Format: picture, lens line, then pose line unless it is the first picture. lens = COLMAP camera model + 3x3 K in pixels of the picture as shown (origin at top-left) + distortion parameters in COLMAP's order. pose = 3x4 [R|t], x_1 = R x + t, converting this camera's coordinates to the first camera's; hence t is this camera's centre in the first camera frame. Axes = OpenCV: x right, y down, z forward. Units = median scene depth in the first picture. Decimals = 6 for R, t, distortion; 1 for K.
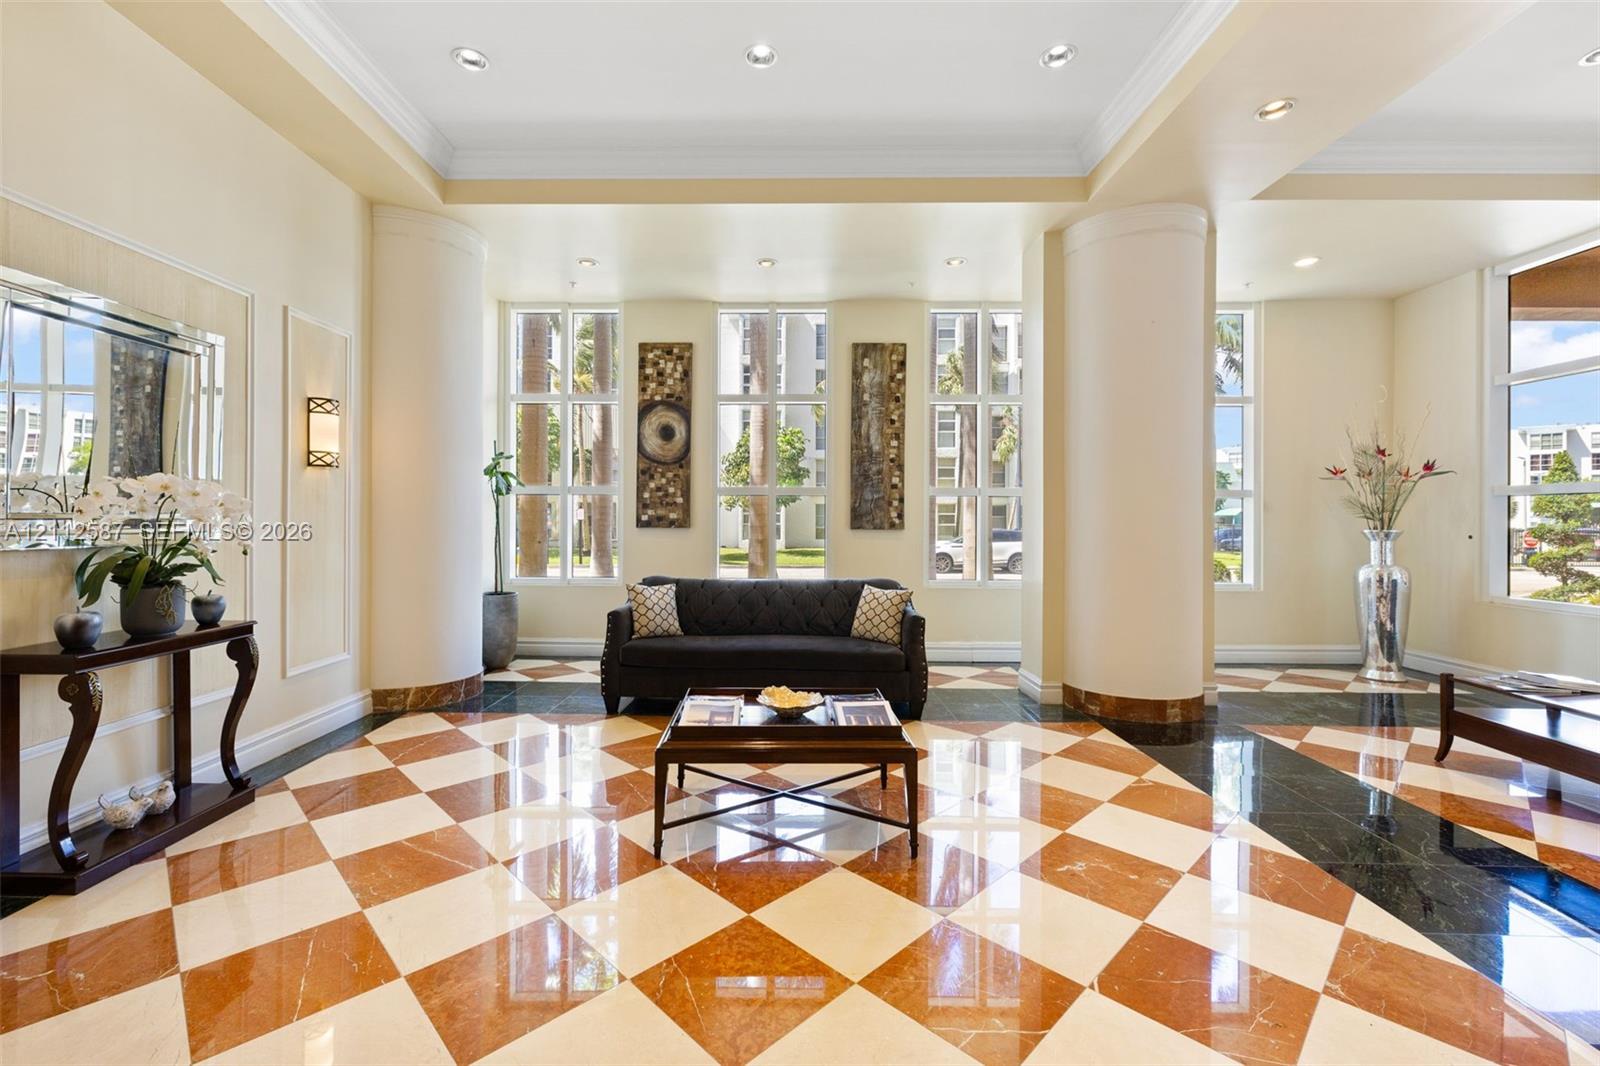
lens RADIAL K [[687.9, 0, 793.2], [0, 687.9, 518.3], [0, 0, 1]] dist [-0.002396, -0.000249]
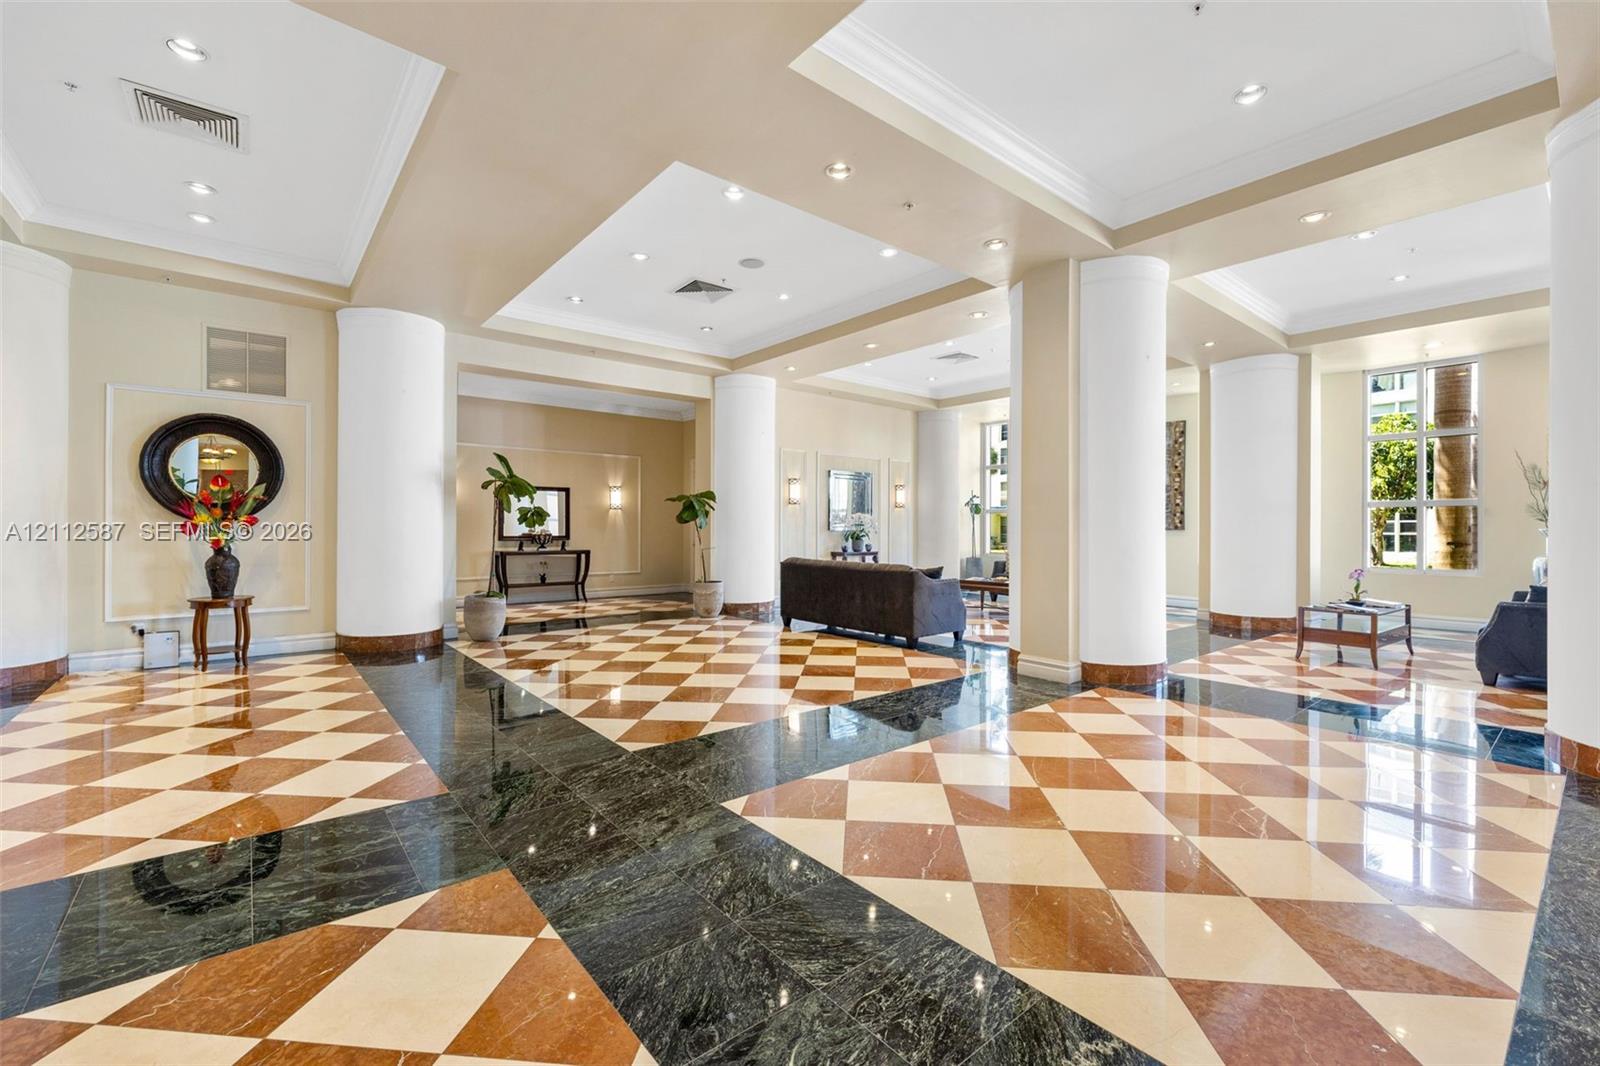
lens RADIAL K [[687.9, 0, 800.2], [0, 687.9, 530.7], [0, 0, 1]] dist [-0.002396, -0.000249]
pose [[0.647719, -0.000633, -0.761879, 1.833339], [-0.001198, 0.999998, -0.001849, 0.049433], [0.761878, 0.002111, 0.647717, -1.785338]]
